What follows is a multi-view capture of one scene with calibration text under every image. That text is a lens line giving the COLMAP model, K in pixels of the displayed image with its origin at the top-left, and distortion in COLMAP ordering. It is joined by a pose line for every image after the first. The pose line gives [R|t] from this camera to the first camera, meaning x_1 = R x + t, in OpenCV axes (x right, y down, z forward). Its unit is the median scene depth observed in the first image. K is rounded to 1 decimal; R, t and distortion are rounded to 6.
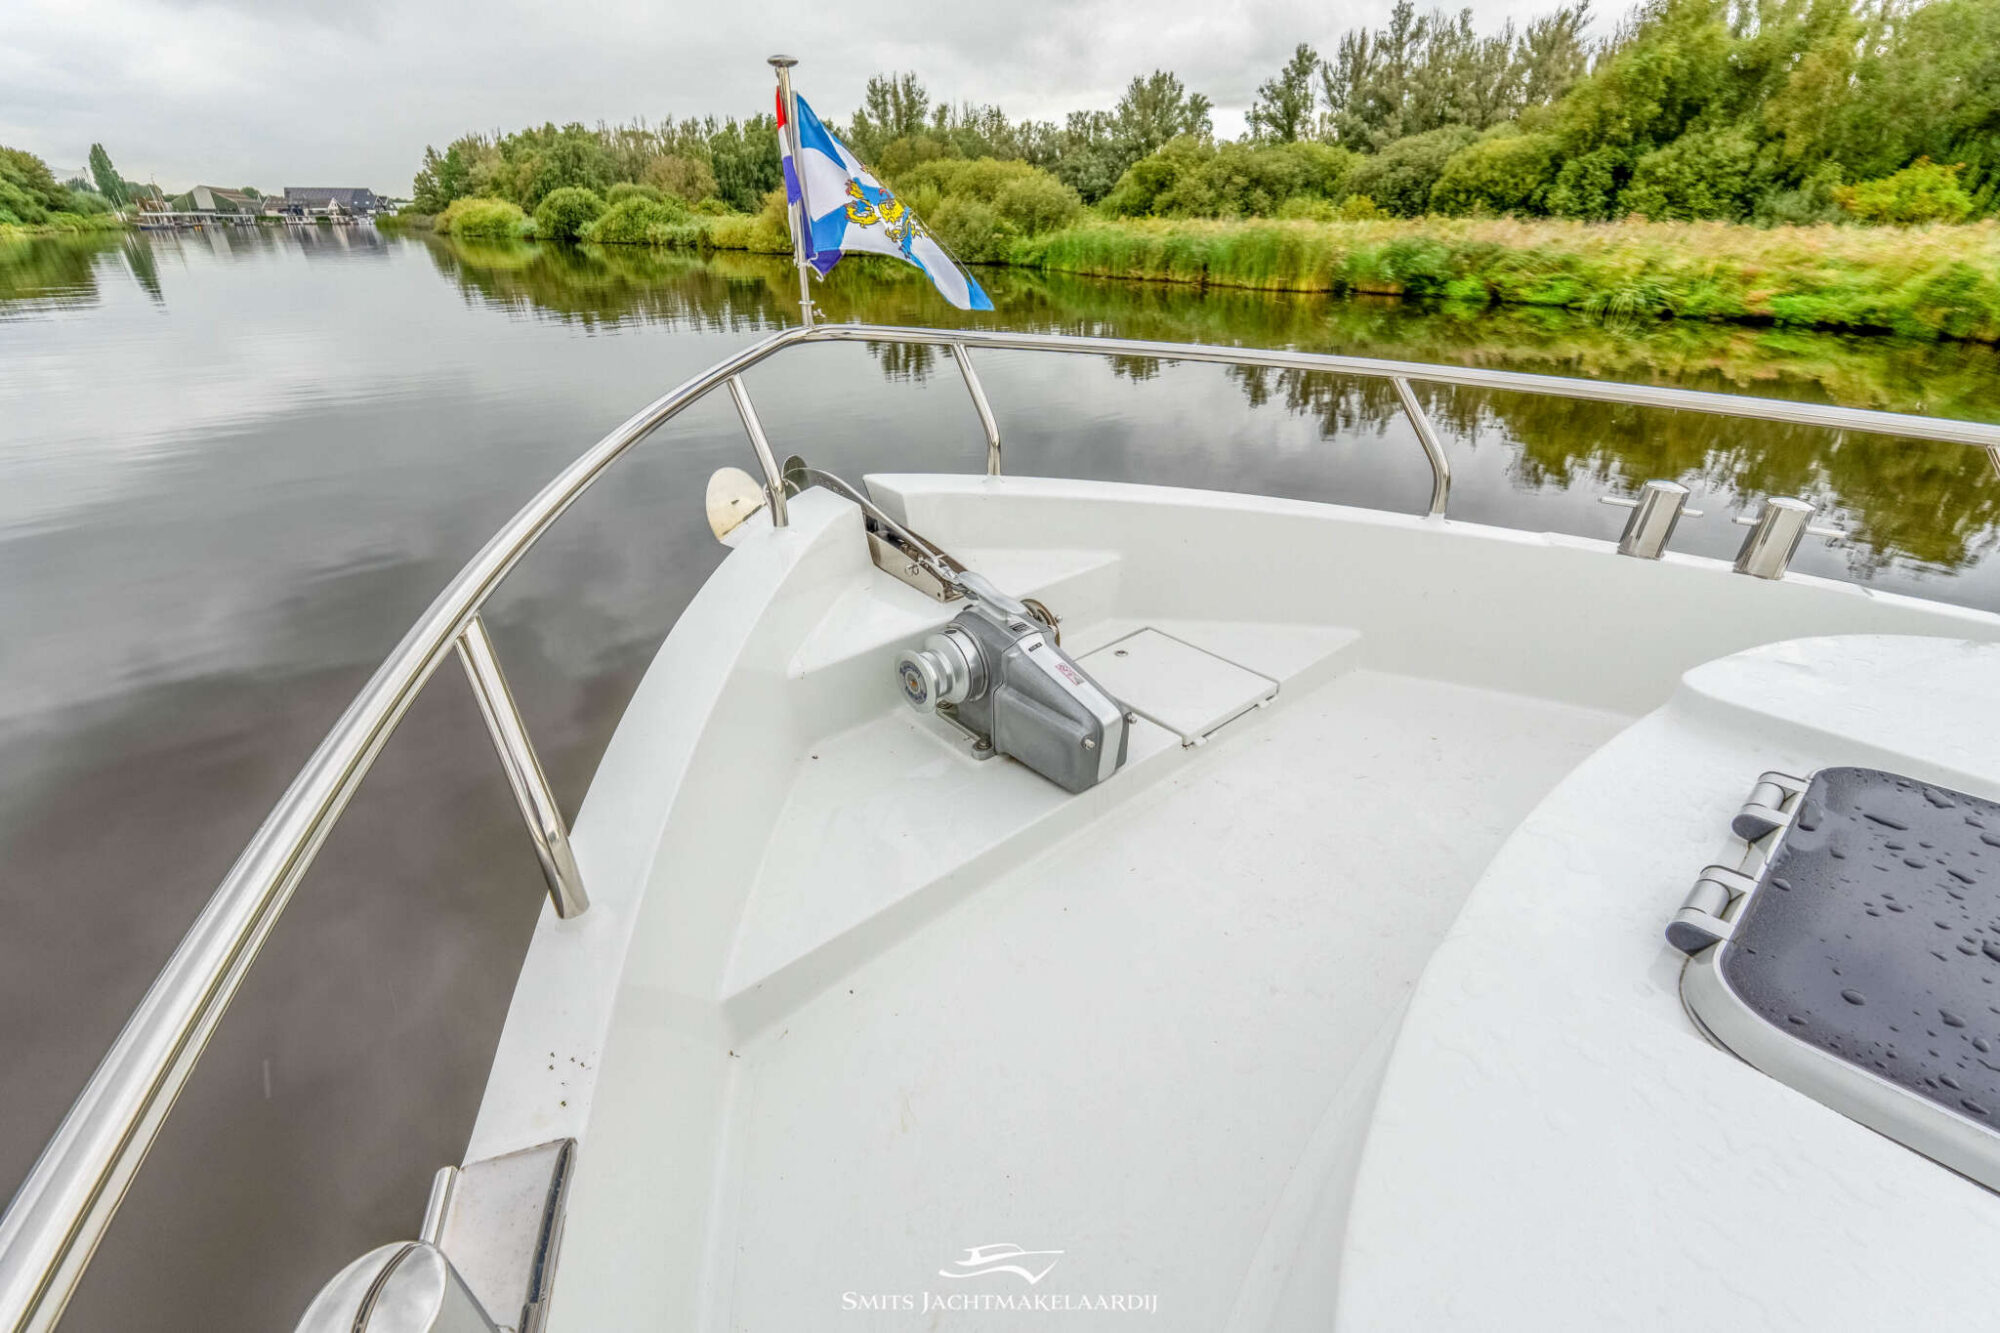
lens RADIAL K [[890.4, 0, 995.0], [0, 890.4, 676.2], [0, 0, 1]] dist [-0.004060, -0.000877]
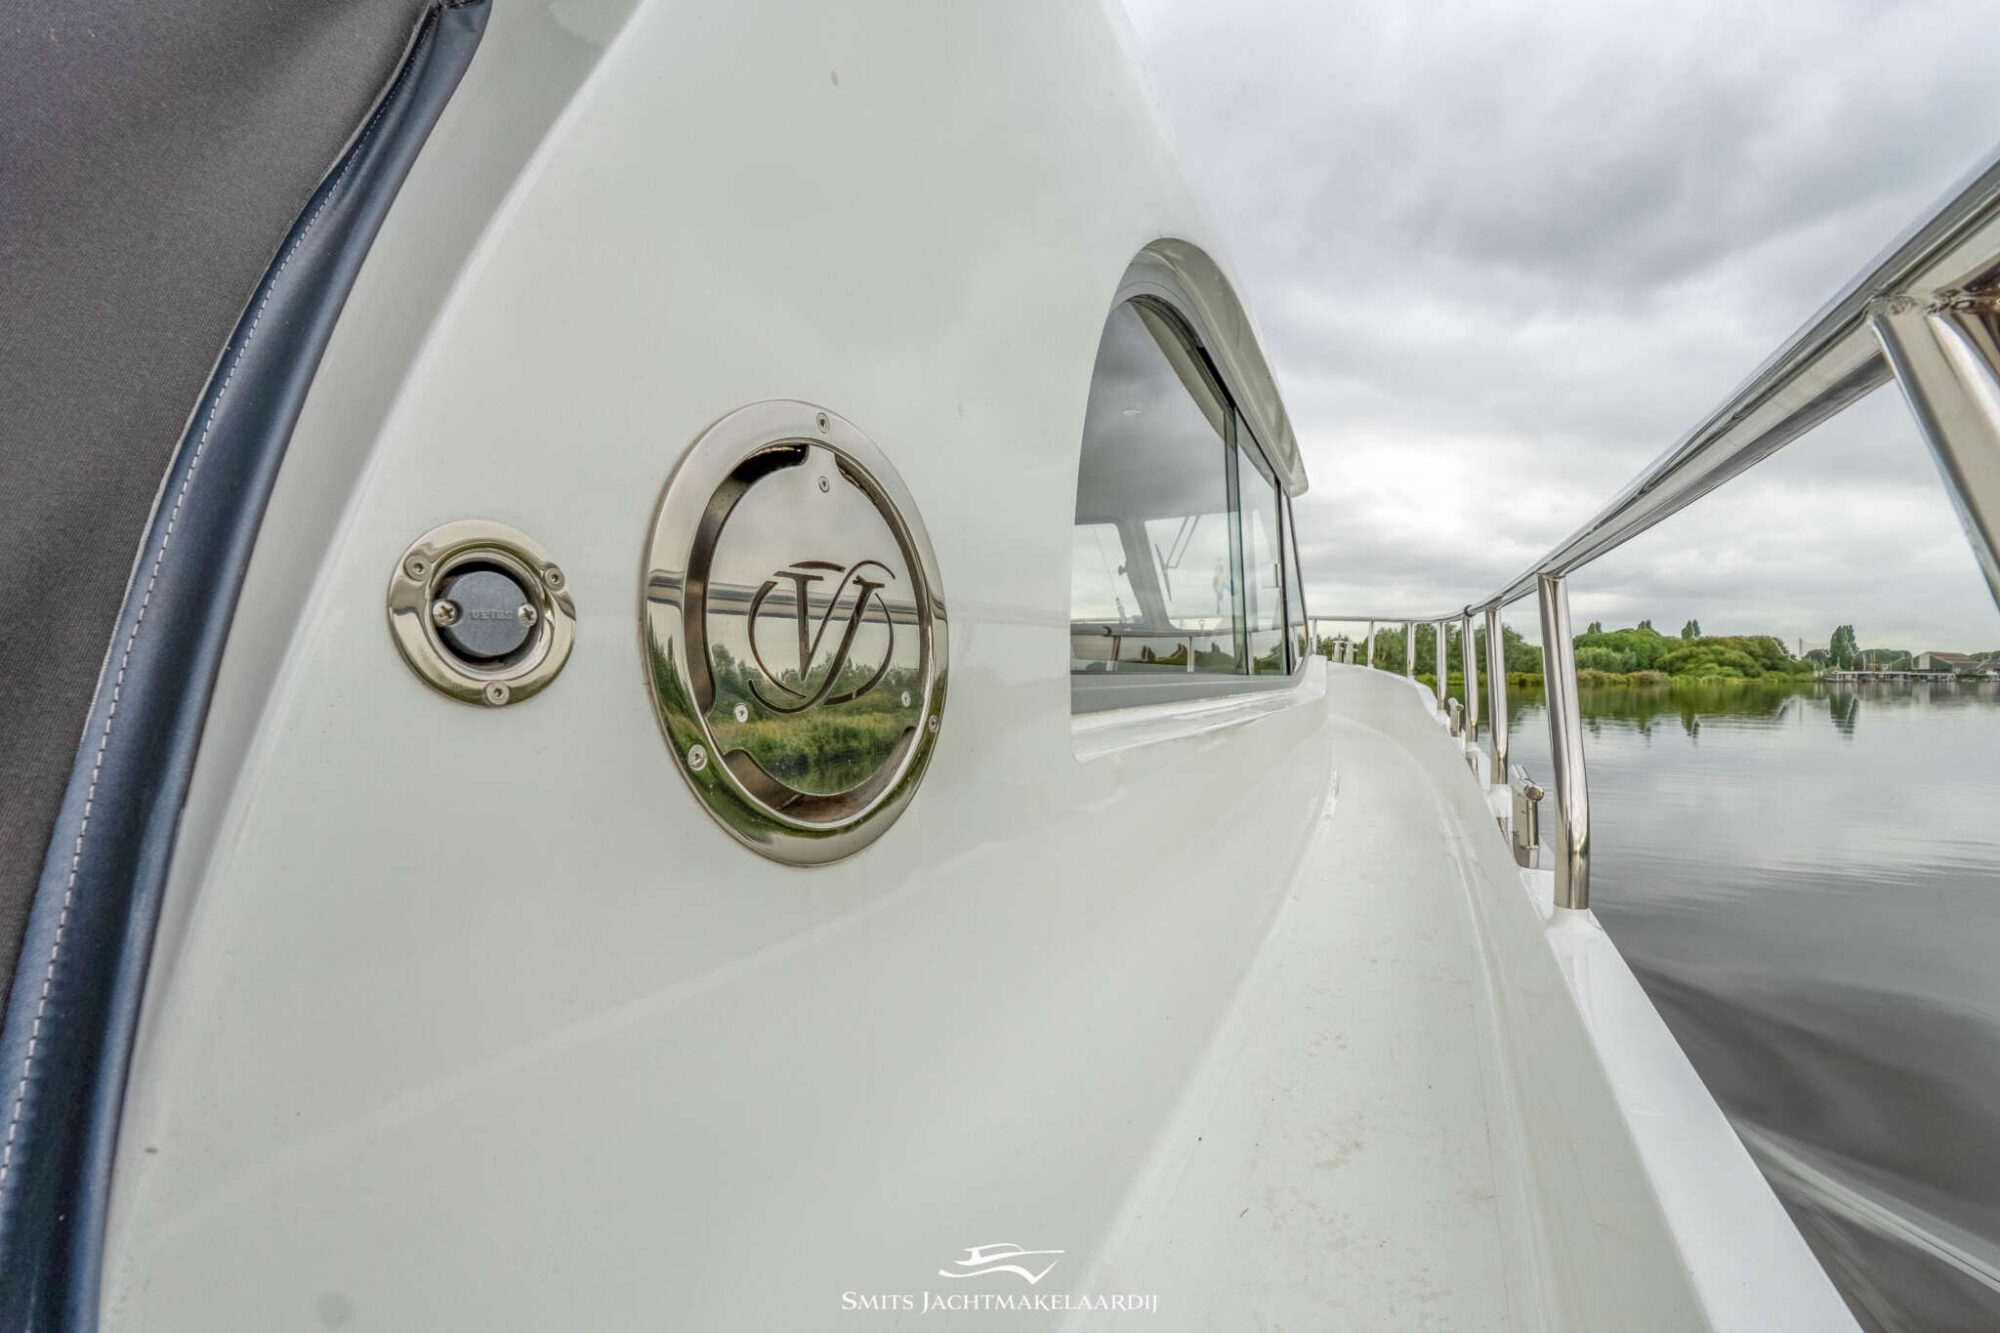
lens RADIAL K [[890.4, 0, 980.8], [0, 890.4, 673.9], [0, 0, 1]] dist [-0.004060, -0.000877]
pose [[0.063992, 0.000553, -0.997950, 0.560041], [-0.461046, 0.886900, -0.029072, 0.231829], [0.885066, 0.461961, 0.057010, -0.443673]]
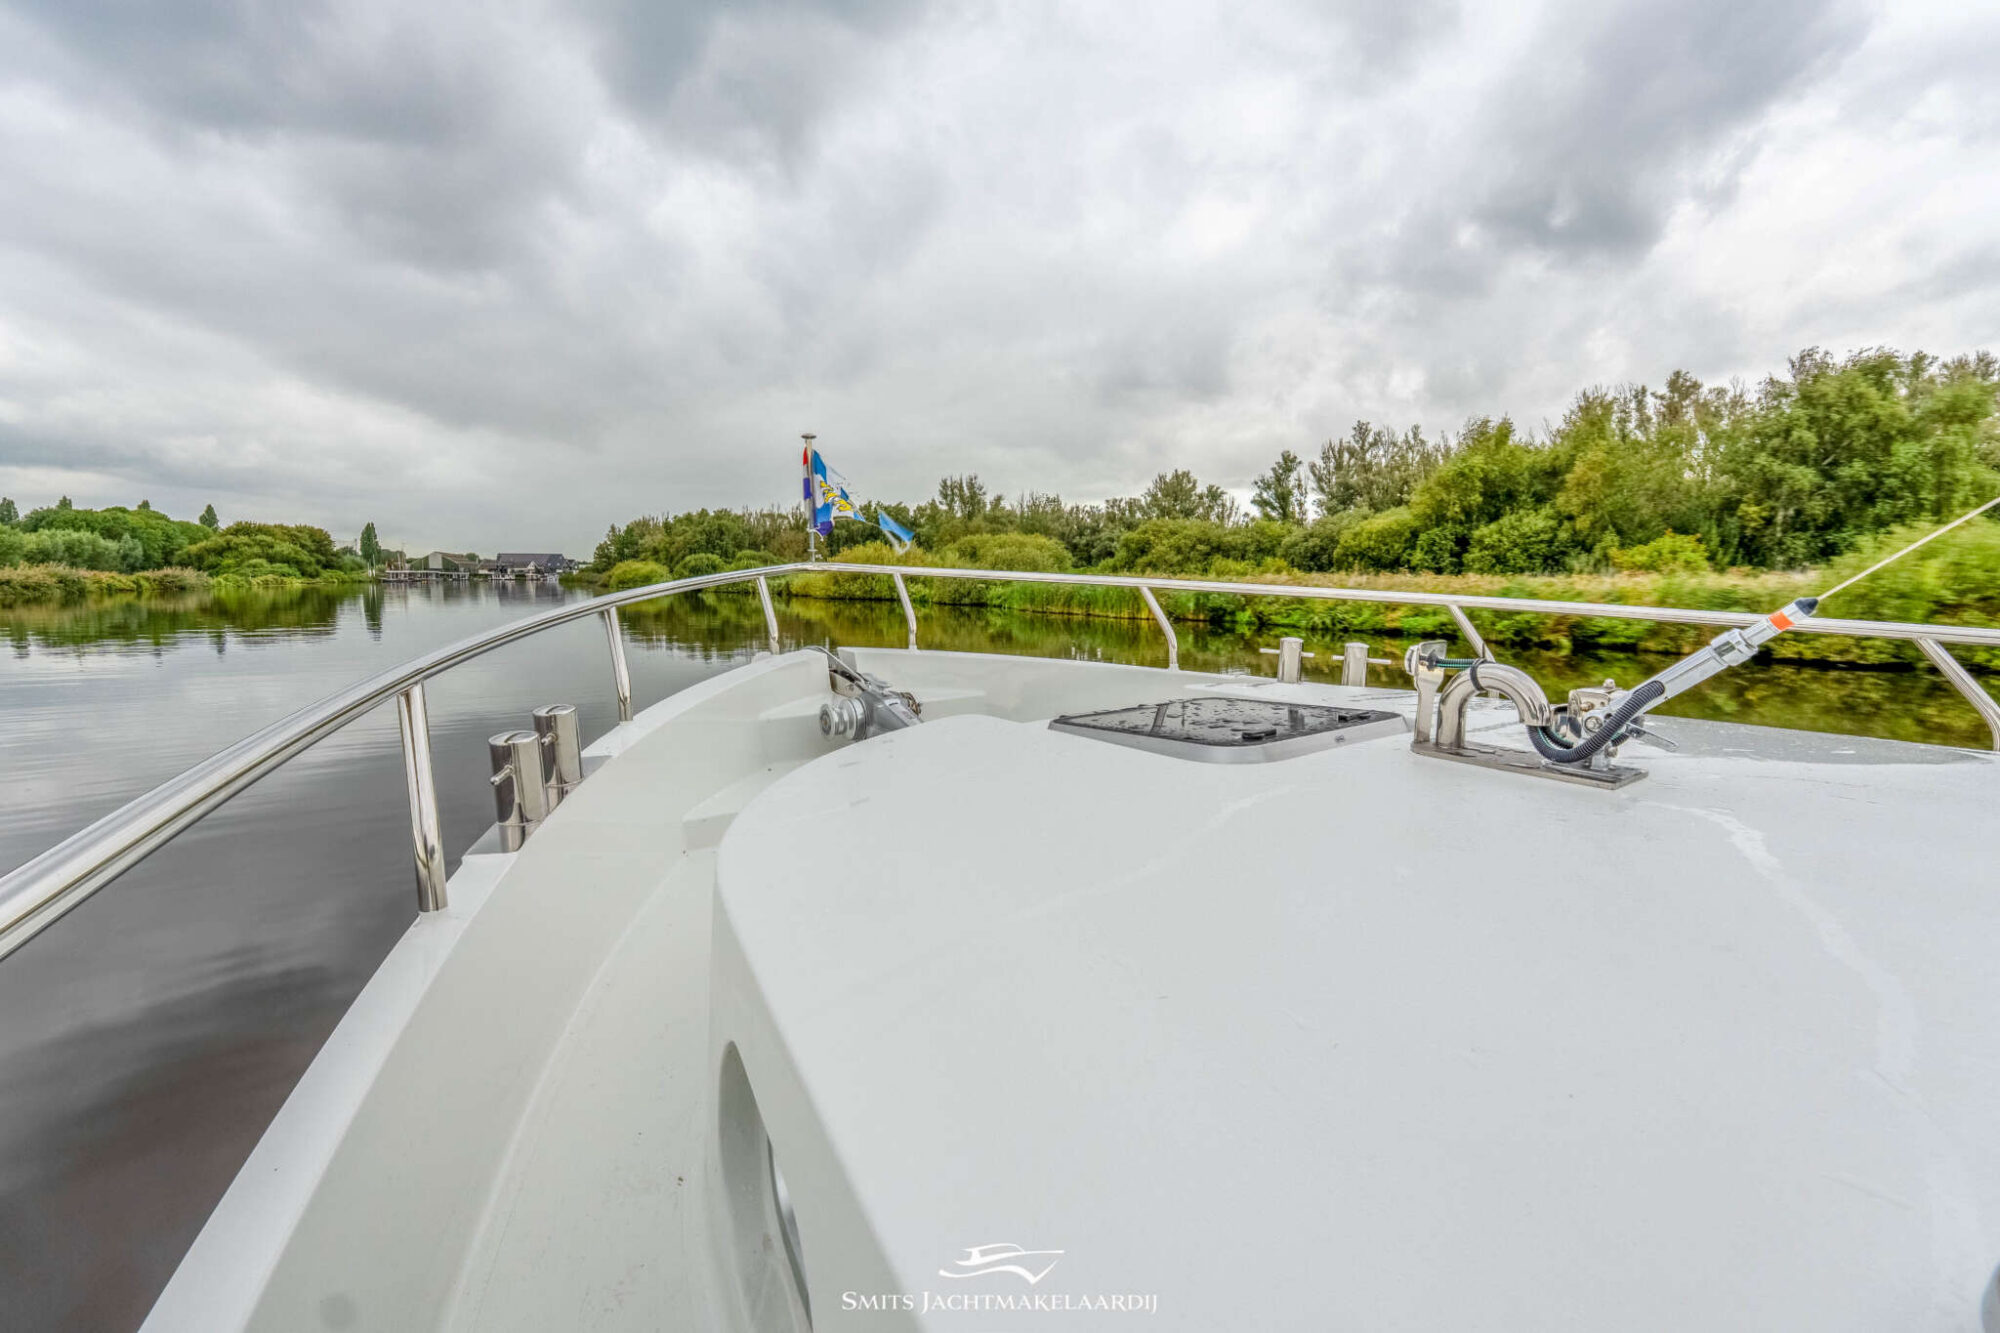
lens RADIAL K [[890.4, 0, 989.8], [0, 890.4, 645.9], [0, 0, 1]] dist [-0.004060, -0.000877]
pose [[0.993866, 0.009400, -0.110195, 0.071836], [-0.051439, 0.921337, -0.385346, 0.043484], [0.097905, 0.388651, 0.916169, -0.079552]]
